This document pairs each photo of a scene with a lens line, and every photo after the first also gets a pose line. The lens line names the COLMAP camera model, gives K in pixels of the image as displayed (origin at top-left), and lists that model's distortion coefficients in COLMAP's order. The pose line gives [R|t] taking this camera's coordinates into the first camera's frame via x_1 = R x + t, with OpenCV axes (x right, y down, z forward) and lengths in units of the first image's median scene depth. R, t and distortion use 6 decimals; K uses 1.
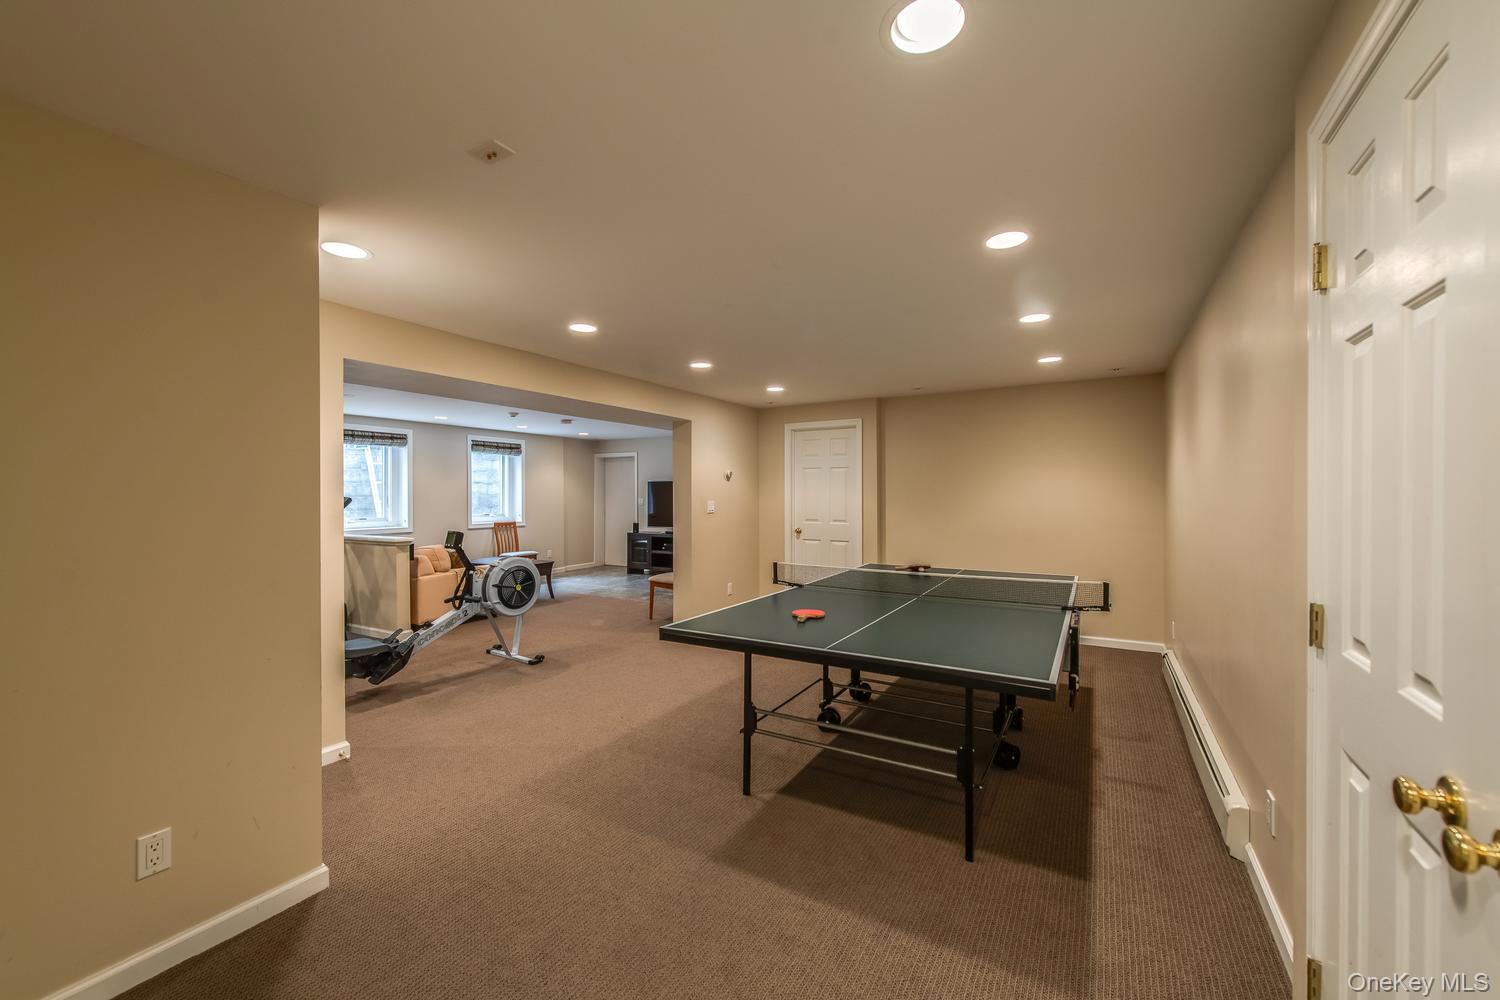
lens RADIAL K [[593.0, 0, 749.1], [0, 593.0, 497.2], [0, 0, 1]] dist [0.000463, -0.000628]
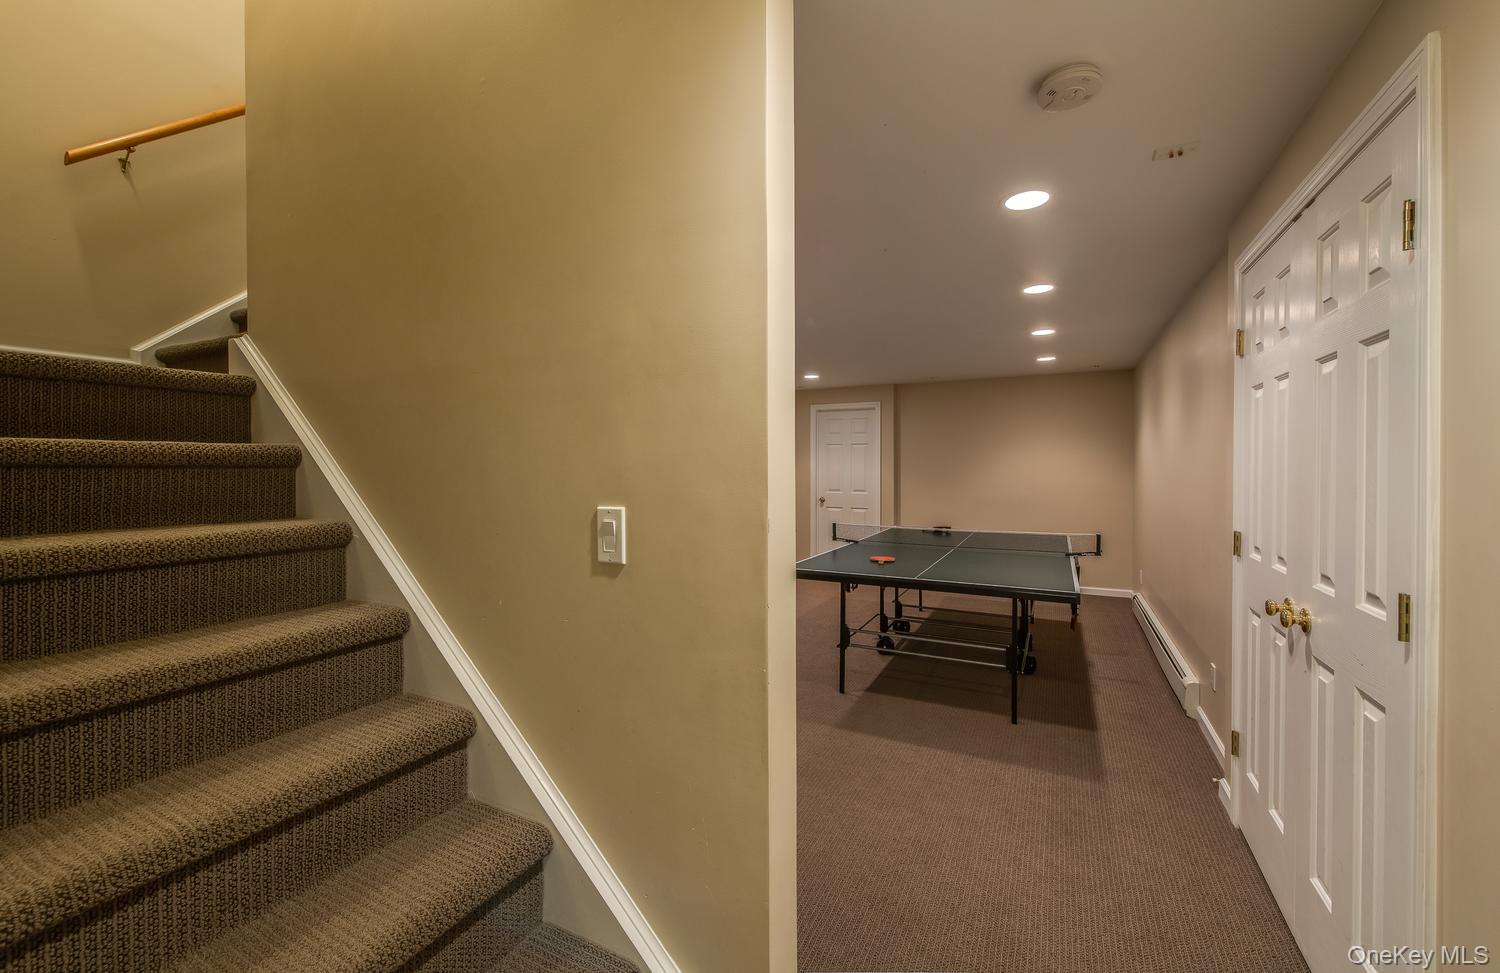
lens RADIAL K [[611.8, 0, 752.4], [0, 611.8, 473.0], [0, 0, 1]] dist [0.004582, -0.000083]
pose [[0.997336, 0.001845, 0.072925, -0.240368], [-0.002222, 0.999985, 0.005094, -0.000118], [-0.072914, -0.005243, 0.997324, -0.279033]]
